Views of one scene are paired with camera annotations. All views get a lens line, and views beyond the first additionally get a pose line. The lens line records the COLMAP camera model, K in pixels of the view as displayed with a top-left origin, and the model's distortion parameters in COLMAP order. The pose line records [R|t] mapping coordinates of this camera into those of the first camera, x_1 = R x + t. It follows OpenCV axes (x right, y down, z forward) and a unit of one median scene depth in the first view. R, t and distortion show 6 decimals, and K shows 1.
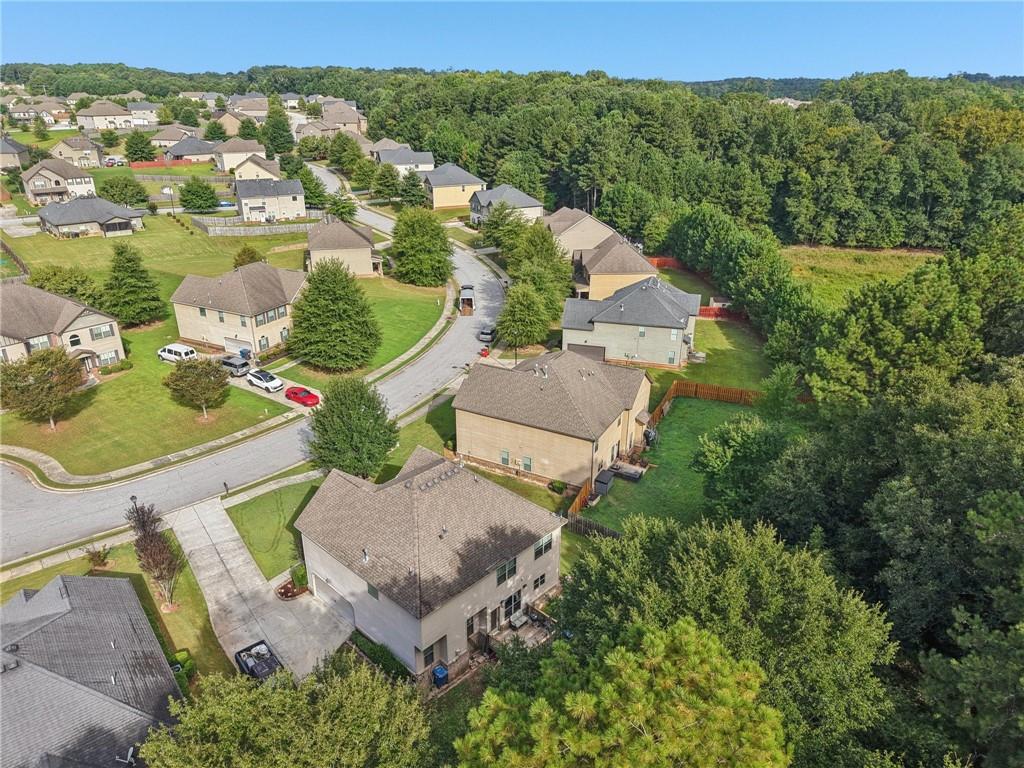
lens RADIAL K [[692.7, 0, 506.9], [0, 692.7, 388.6], [0, 0, 1]] dist [0.023145, -0.030931]
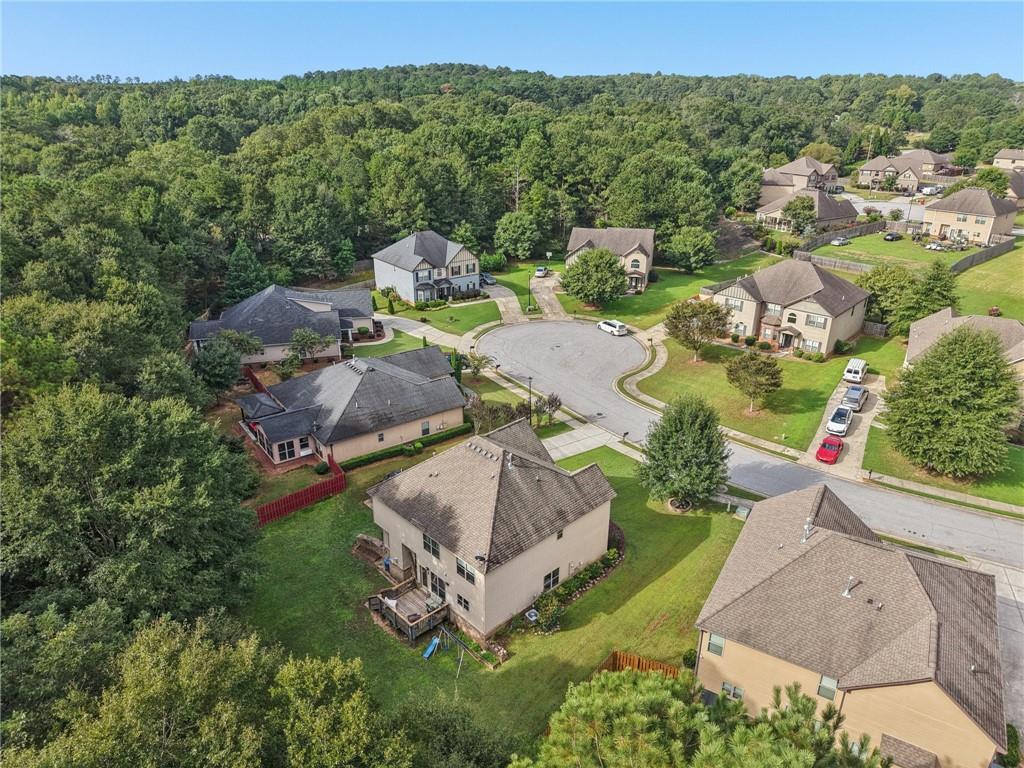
lens RADIAL K [[692.7, 0, 507.6], [0, 692.7, 386.3], [0, 0, 1]] dist [0.023145, -0.030931]
pose [[-0.061532, 0.382256, -0.922006, 0.447695], [-0.398794, 0.837402, 0.373794, -0.195696], [0.914974, 0.390691, 0.100914, 0.462318]]
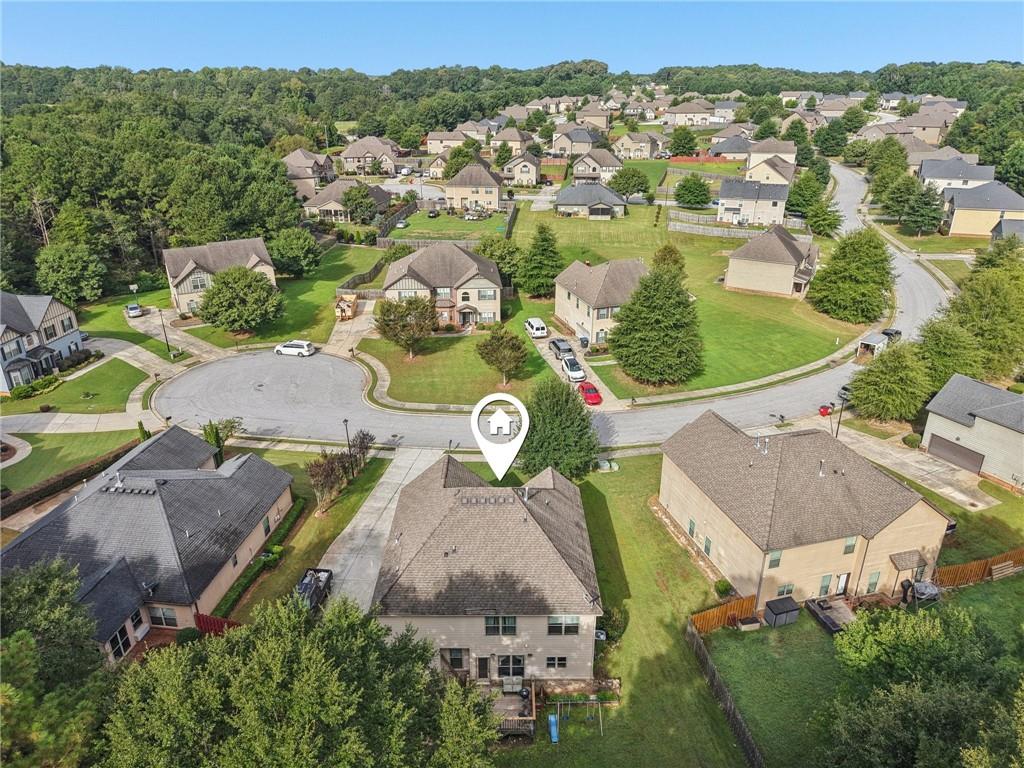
lens RADIAL K [[692.7, 0, 509.1], [0, 692.7, 381.8], [0, 0, 1]] dist [0.023145, -0.030931]
pose [[0.687060, 0.278719, -0.671017, 0.268255], [-0.283186, 0.953193, 0.105969, -0.070627], [0.669144, 0.117216, 0.733830, 0.157005]]
